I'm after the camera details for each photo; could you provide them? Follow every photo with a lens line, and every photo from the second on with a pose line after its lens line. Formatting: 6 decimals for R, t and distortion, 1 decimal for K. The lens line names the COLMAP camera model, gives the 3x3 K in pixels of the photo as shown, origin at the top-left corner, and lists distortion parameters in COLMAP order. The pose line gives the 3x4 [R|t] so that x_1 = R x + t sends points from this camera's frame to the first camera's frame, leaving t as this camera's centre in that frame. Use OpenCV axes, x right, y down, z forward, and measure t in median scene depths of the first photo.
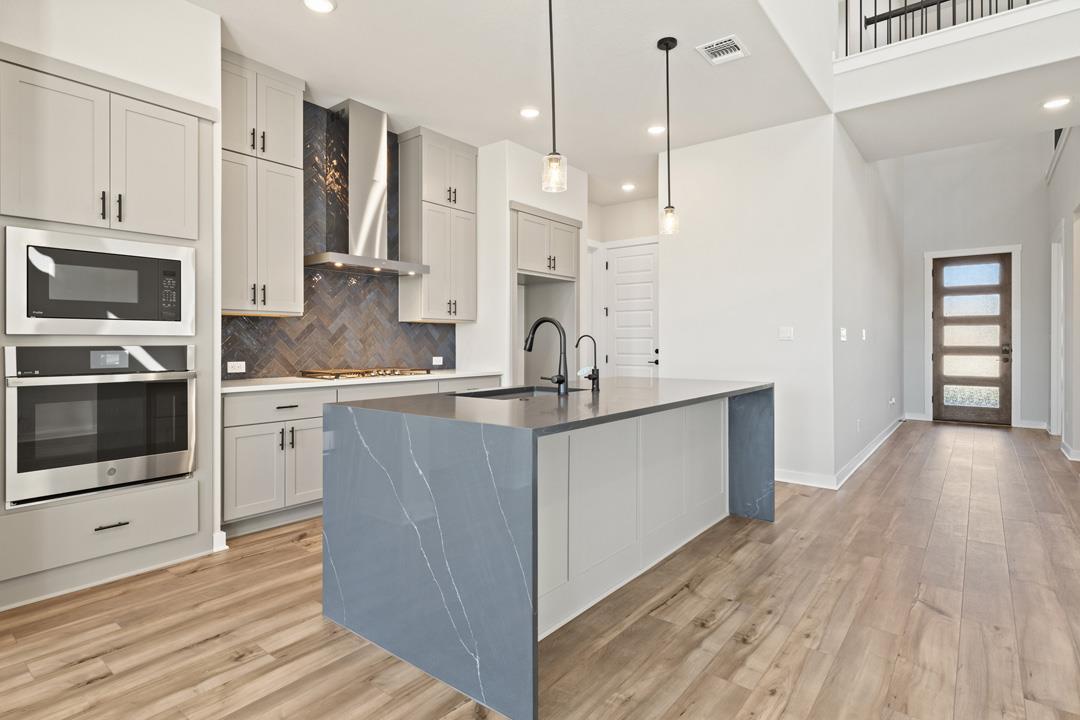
lens RADIAL K [[551.3, 0, 532.5], [0, 551.3, 339.3], [0, 0, 1]] dist [-0.002759, -0.001347]
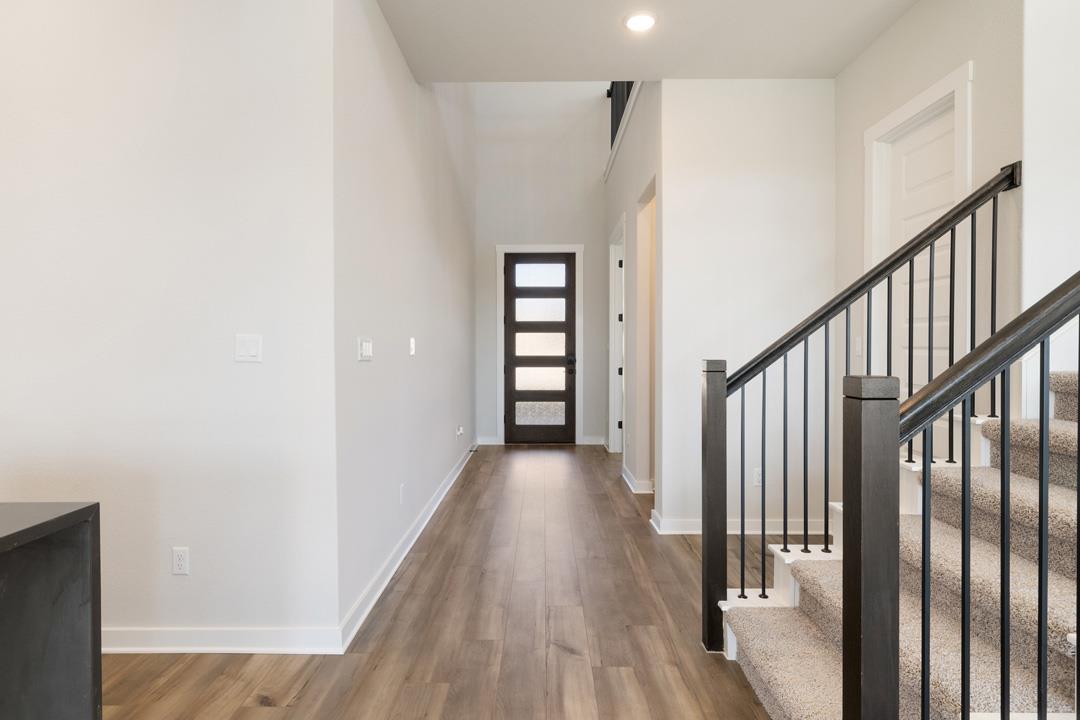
lens RADIAL K [[607.7, 0, 539.4], [0, 607.7, 355.6], [0, 0, 1]] dist [-0.039143, -0.001665]
pose [[0.779774, -0.013071, 0.625924, 0.281054], [0.000444, 0.999793, 0.020325, -0.012417], [-0.626061, -0.015570, 0.779619, 0.364487]]
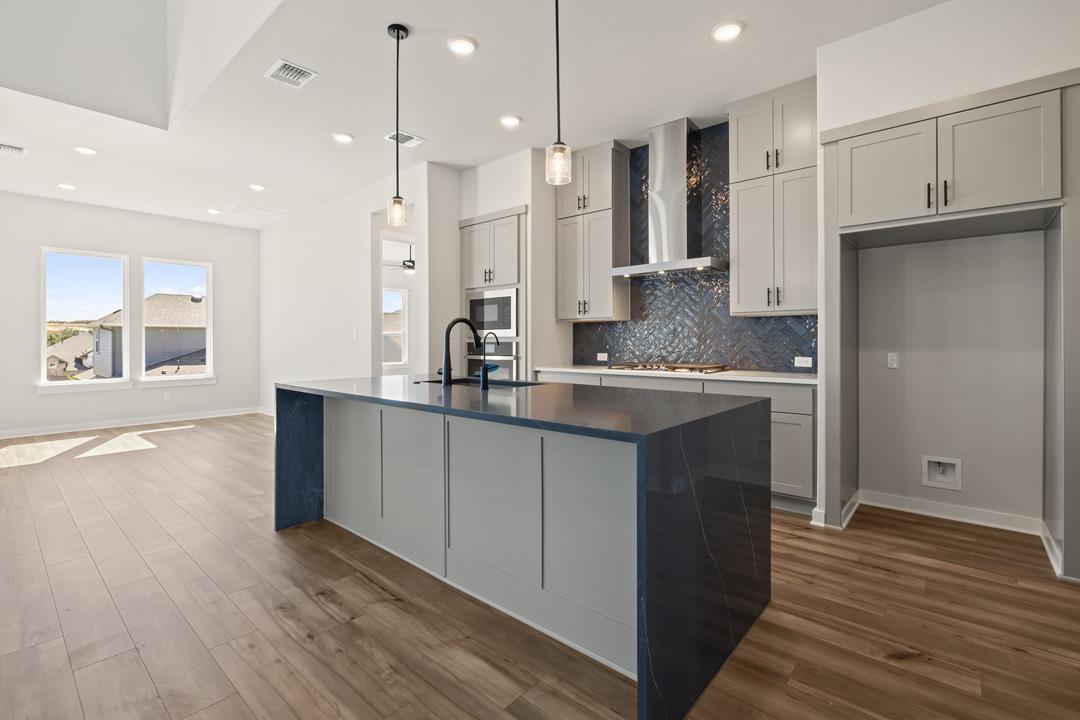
lens RADIAL K [[479.2, 0, 529.9], [0, 479.2, 339.5], [0, 0, 1]] dist [-0.003251, 0.000117]
pose [[-0.034248, -0.002260, -0.999411, 0.526170], [0.008482, 0.999961, -0.002552, 0.004138], [0.999377, -0.008564, -0.034228, 0.606299]]
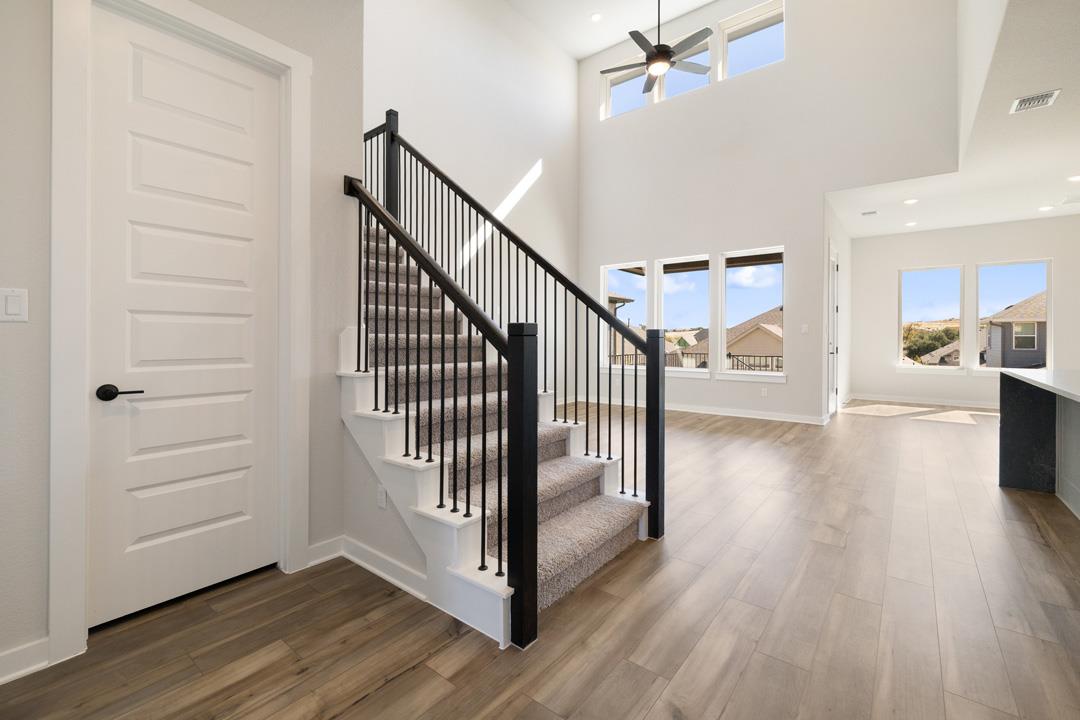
lens RADIAL K [[469.5, 0, 538.7], [0, 469.5, 337.1], [0, 0, 1]] dist [0.002052, 0.000050]
pose [[-0.999881, -0.004058, -0.014887, 0.655199], [-0.004015, 0.999988, -0.002936, 0.009847], [0.014899, -0.002876, -0.999885, 0.948481]]
